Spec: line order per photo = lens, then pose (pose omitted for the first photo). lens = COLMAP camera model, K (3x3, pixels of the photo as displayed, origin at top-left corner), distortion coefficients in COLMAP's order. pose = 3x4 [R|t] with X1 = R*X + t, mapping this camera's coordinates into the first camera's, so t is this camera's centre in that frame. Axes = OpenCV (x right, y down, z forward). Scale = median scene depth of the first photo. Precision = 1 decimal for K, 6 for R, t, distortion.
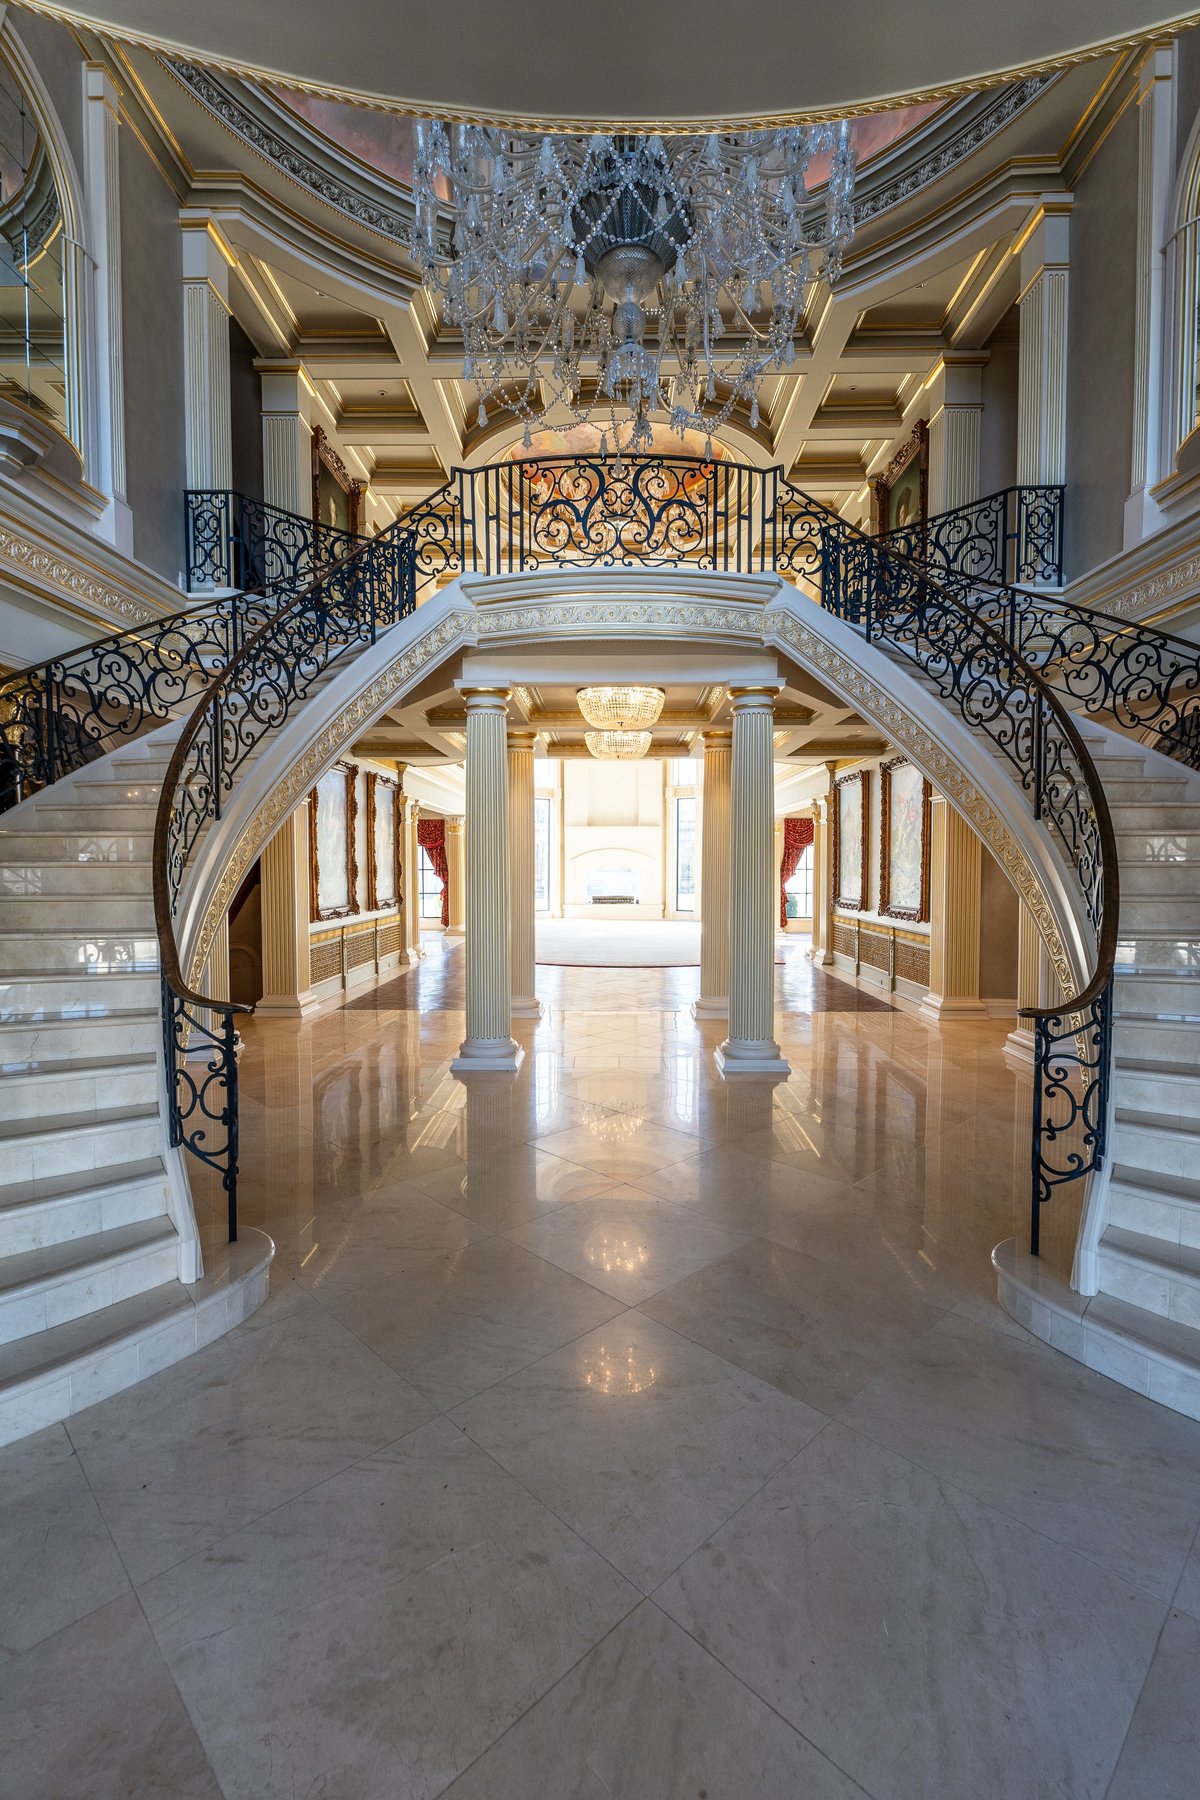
lens RADIAL K [[799.4, 0, 593.1], [0, 799.4, 892.8], [0, 0, 1]] dist [0.018606, -0.006435]
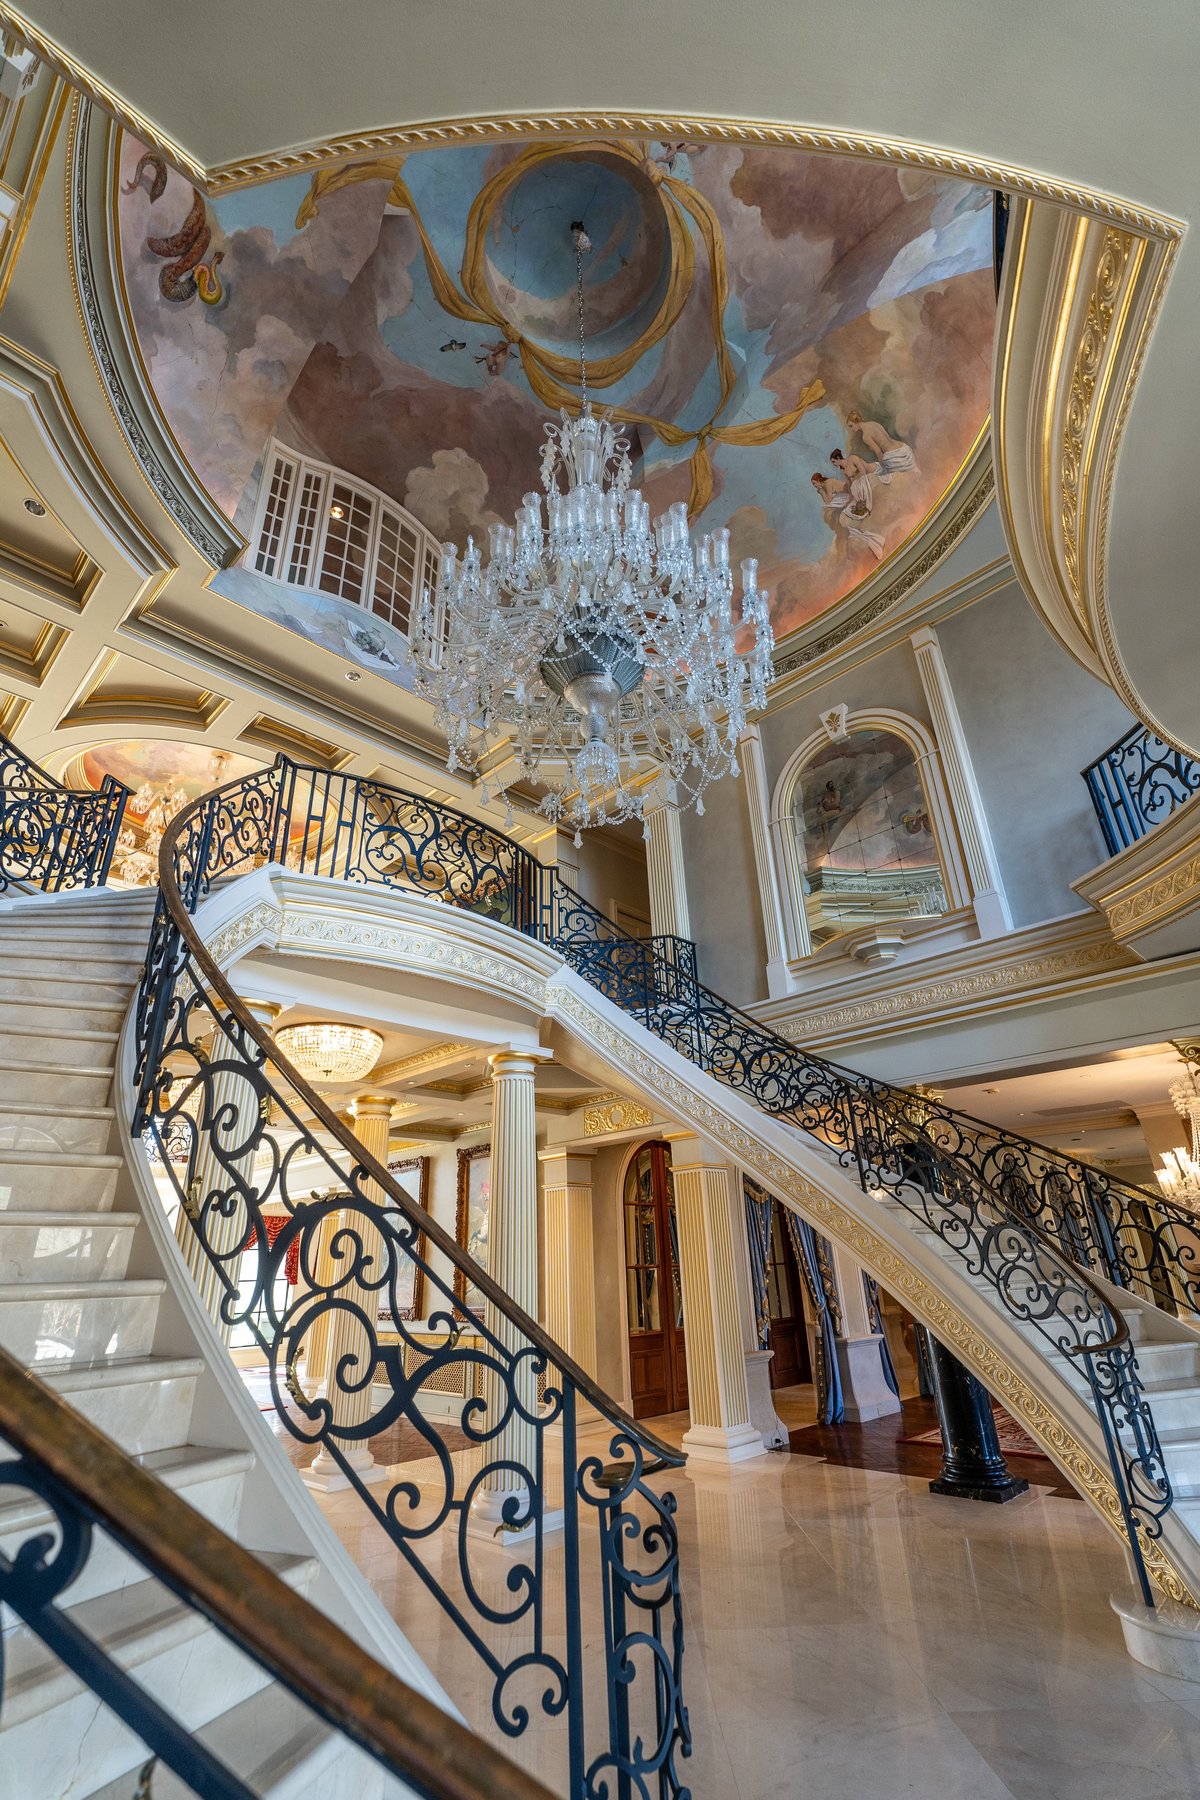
lens RADIAL K [[810.2, 0, 600.0], [0, 810.2, 900.0], [0, 0, 1]] dist [0.000343, -0.000244]
pose [[0.692074, 0.278334, 0.666006, -0.474056], [0.057925, 0.898276, -0.435596, 0.014919], [-0.719498, 0.340043, 0.605551, 0.273192]]
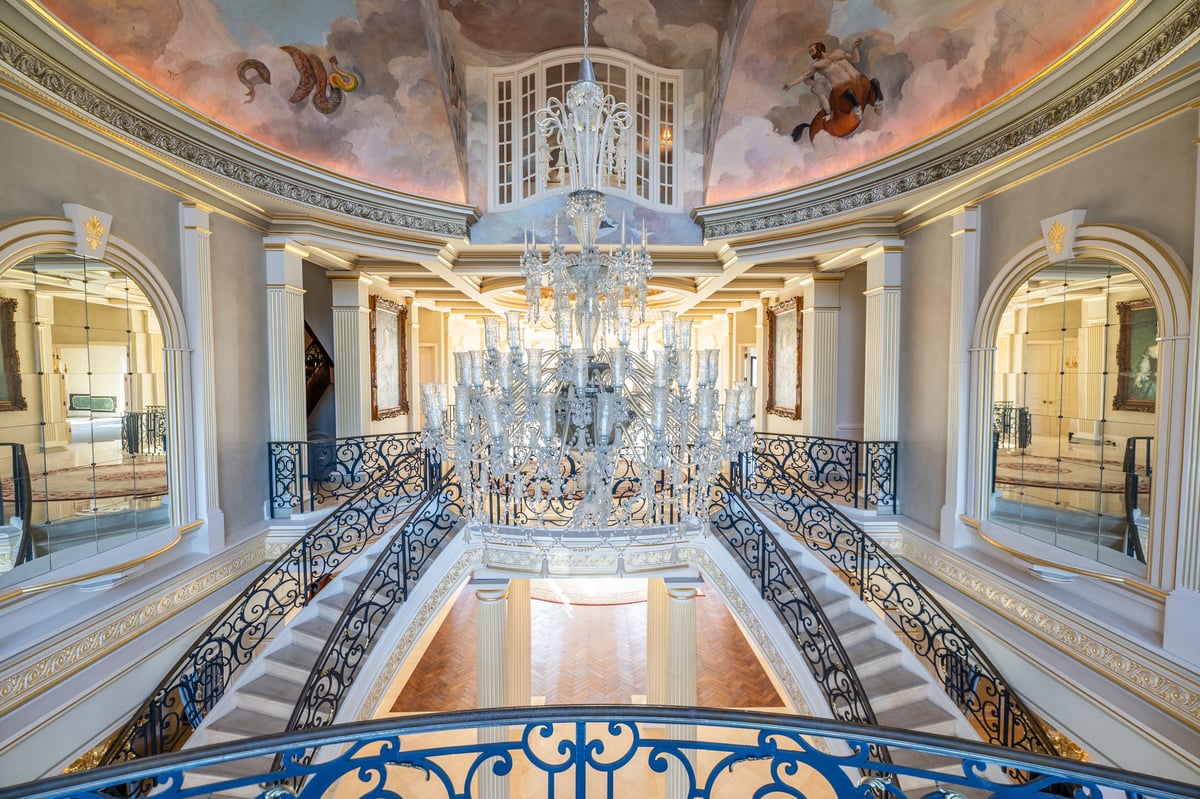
lens RADIAL K [[532.9, 0, 600.0], [0, 532.9, 399.5], [0, 0, 1]] dist [0.018606, -0.006435]
pose [[0.999295, -0.003535, 0.037380, 0.022793], [0.002955, 0.999874, 0.015571, -0.620340], [-0.037430, -0.015450, 0.999180, 0.074811]]
